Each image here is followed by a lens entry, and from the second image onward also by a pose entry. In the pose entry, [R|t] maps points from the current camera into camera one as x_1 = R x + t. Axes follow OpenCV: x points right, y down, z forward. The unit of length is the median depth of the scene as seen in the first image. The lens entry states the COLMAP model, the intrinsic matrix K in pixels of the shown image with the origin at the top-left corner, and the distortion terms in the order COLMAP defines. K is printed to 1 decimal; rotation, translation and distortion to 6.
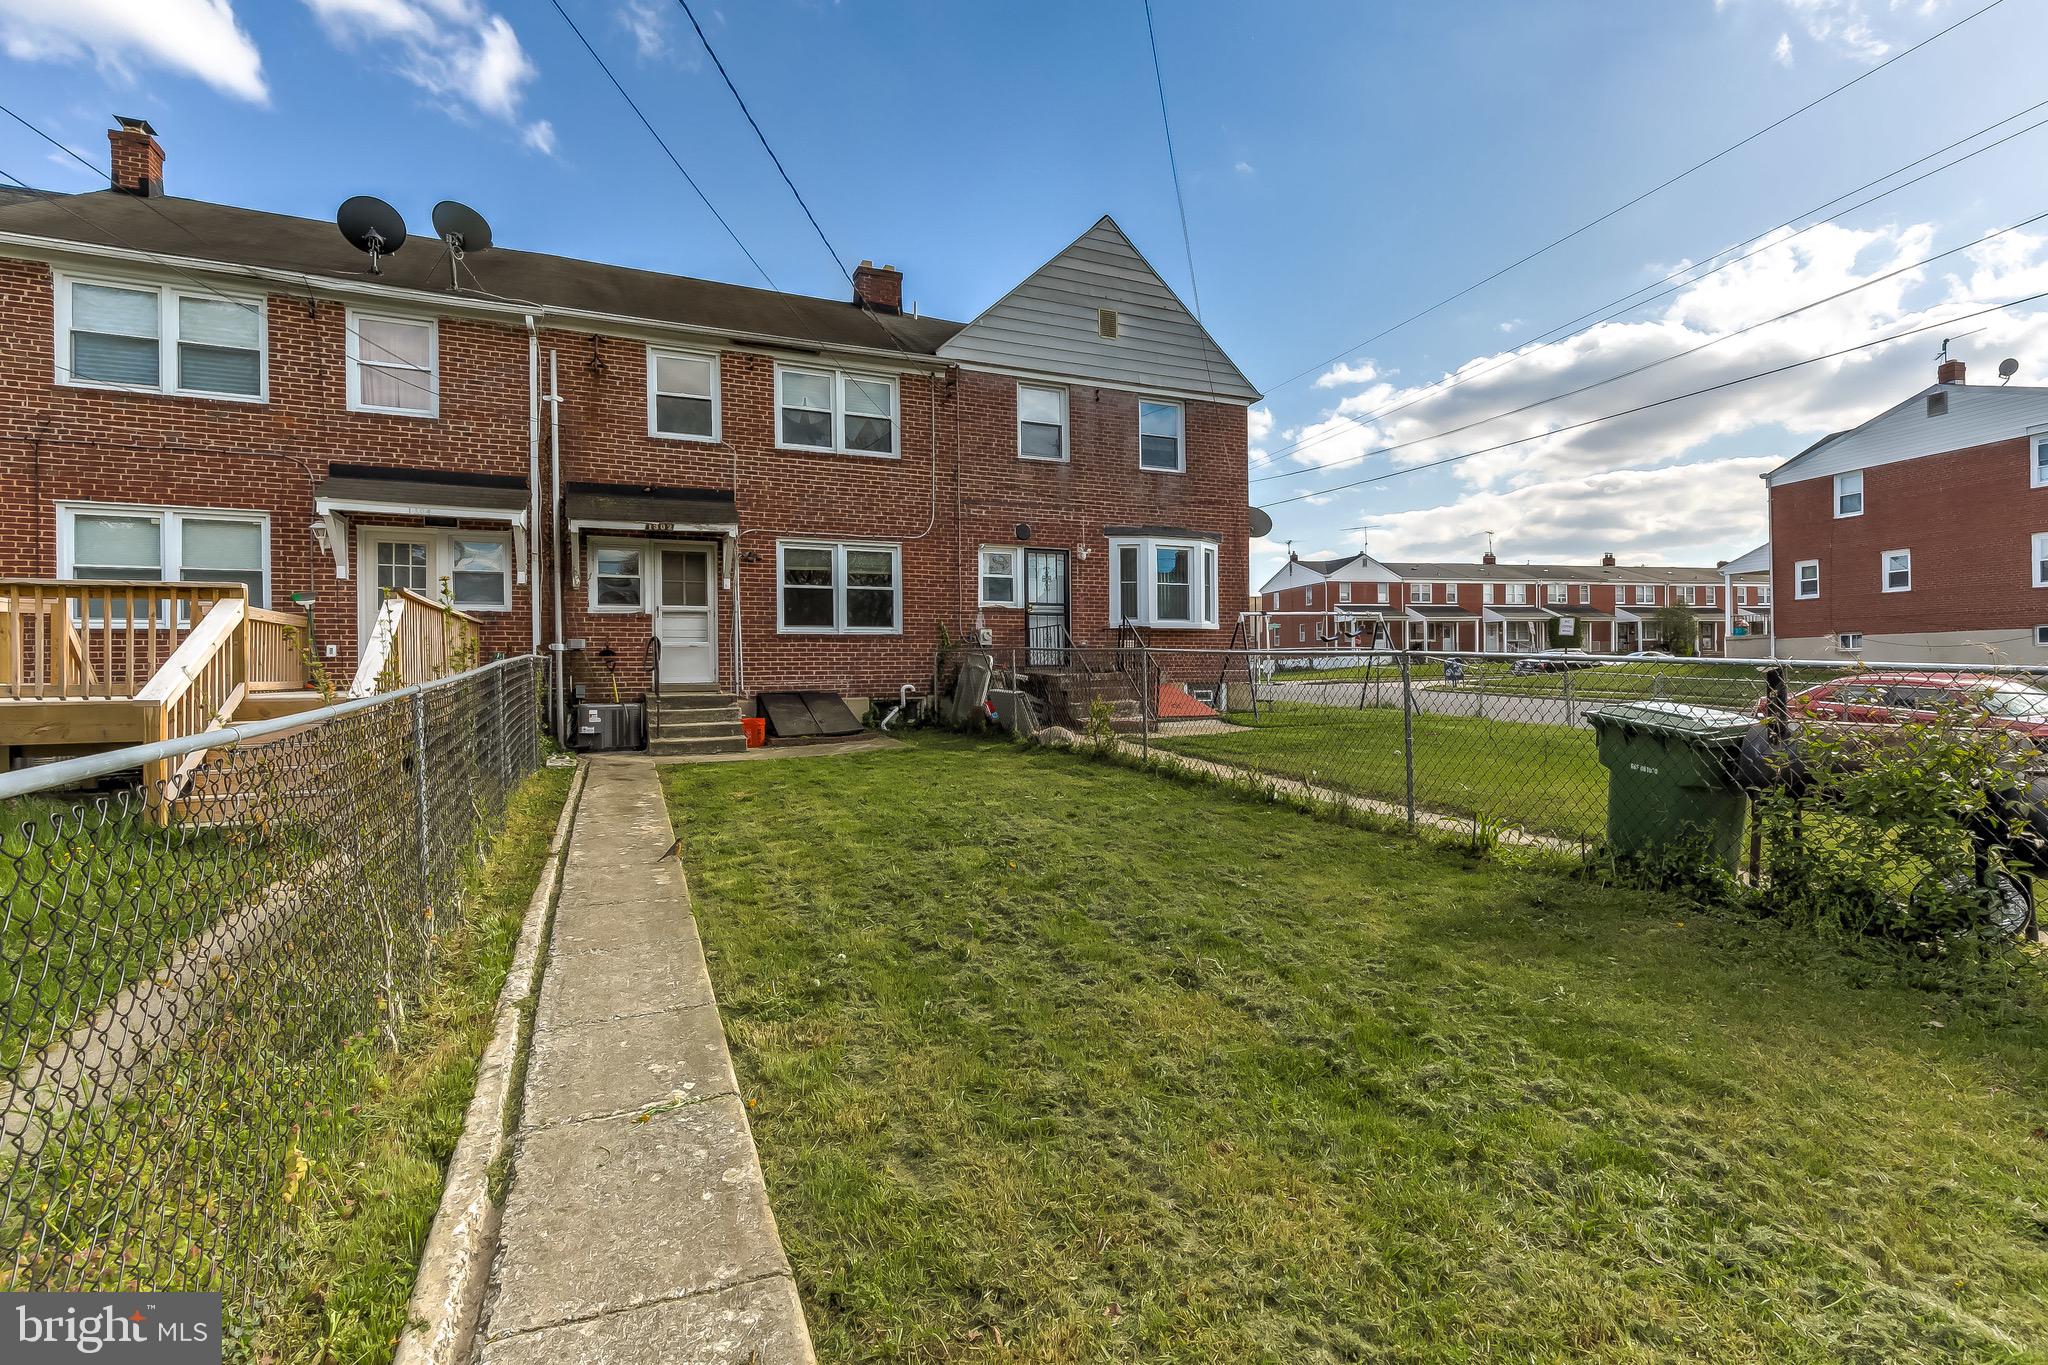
lens RADIAL K [[929.4, 0, 1022.3], [0, 929.4, 658.9], [0, 0, 1]] dist [0.010245, -0.001007]
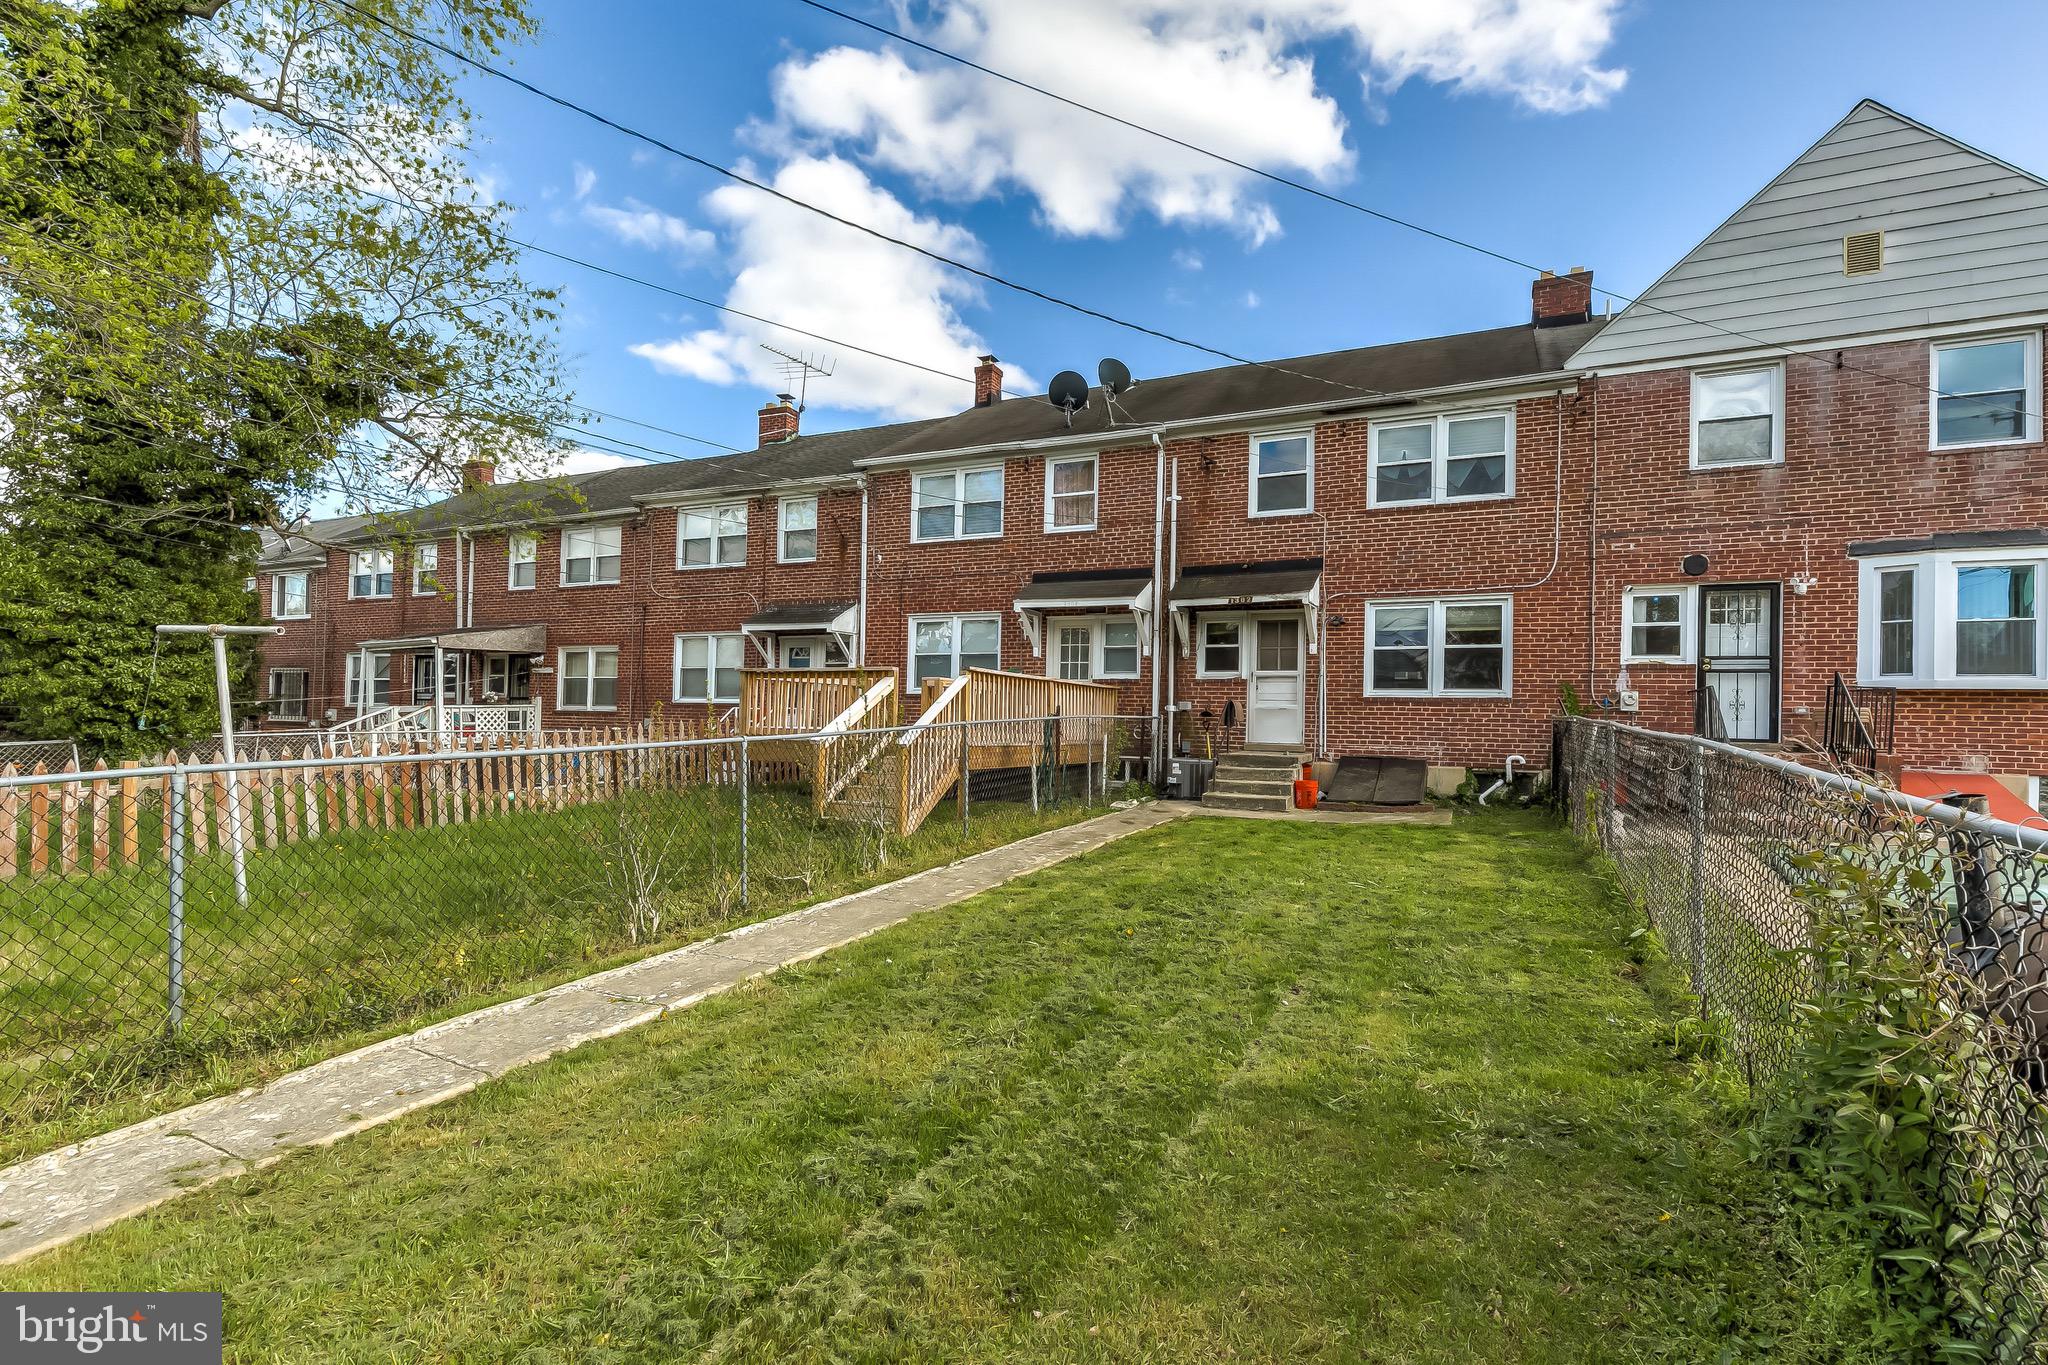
lens RADIAL K [[938.8, 0, 1040.0], [0, 938.8, 697.7], [0, 0, 1]] dist [0.013355, -0.005879]
pose [[0.653965, 0.003145, -0.756519, 0.267187], [-0.017732, 0.999780, -0.011173, -0.009200], [0.756317, 0.020722, 0.653877, 0.089109]]
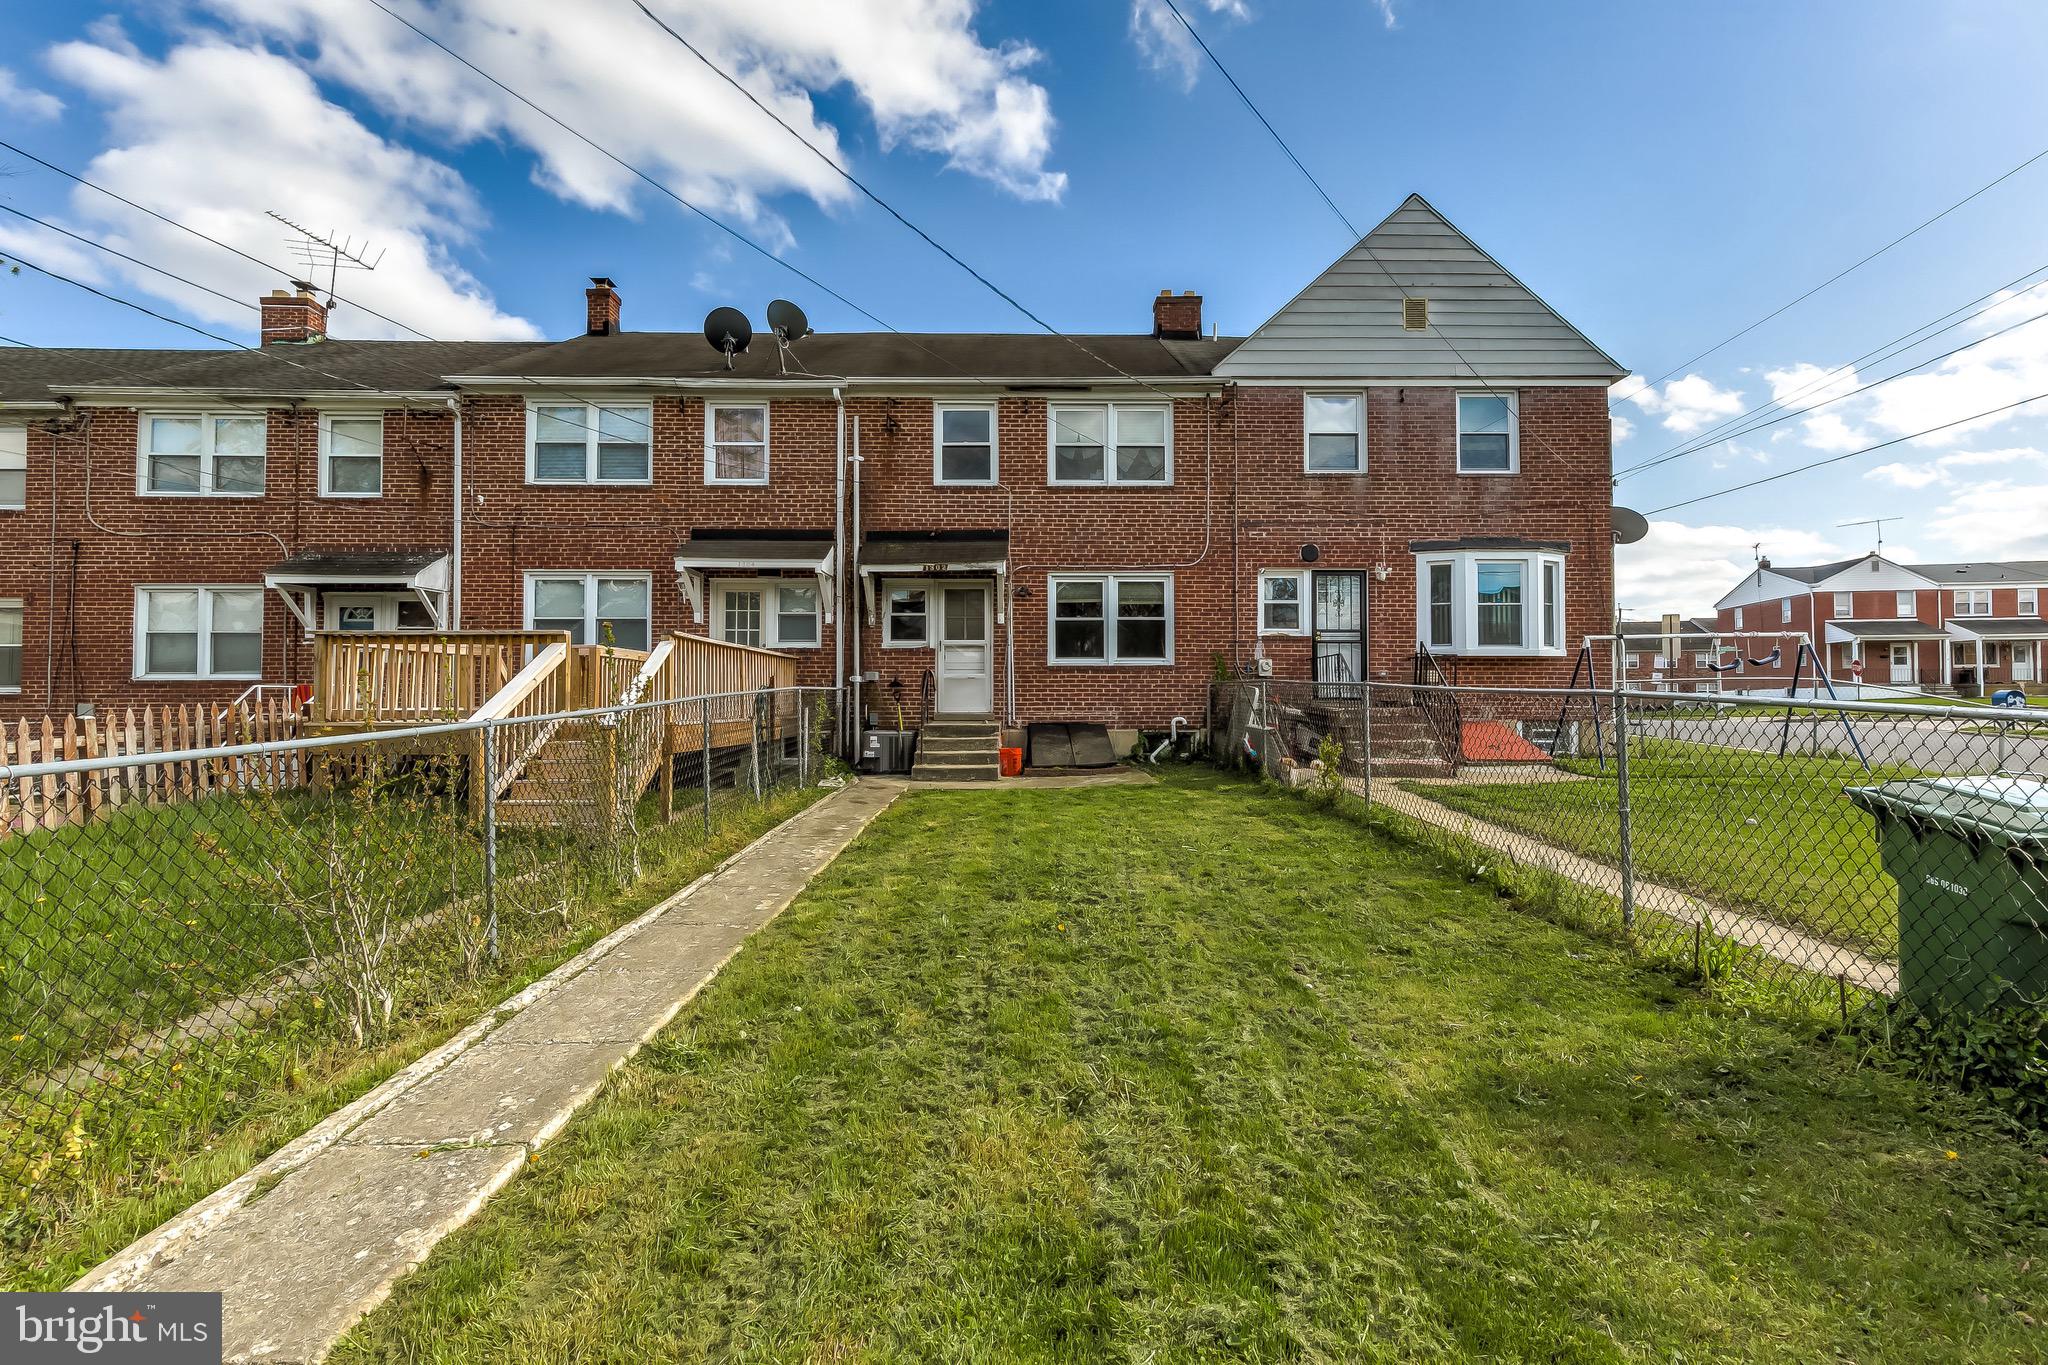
lens RADIAL K [[917.1, 0, 1027.7], [0, 917.1, 671.2], [0, 0, 1]] dist [0.009804, -0.001054]
pose [[0.917967, -0.003328, -0.396643, 0.117538], [-0.003296, 0.999866, -0.016018, -0.004660], [0.396643, 0.016011, 0.917833, 0.062653]]
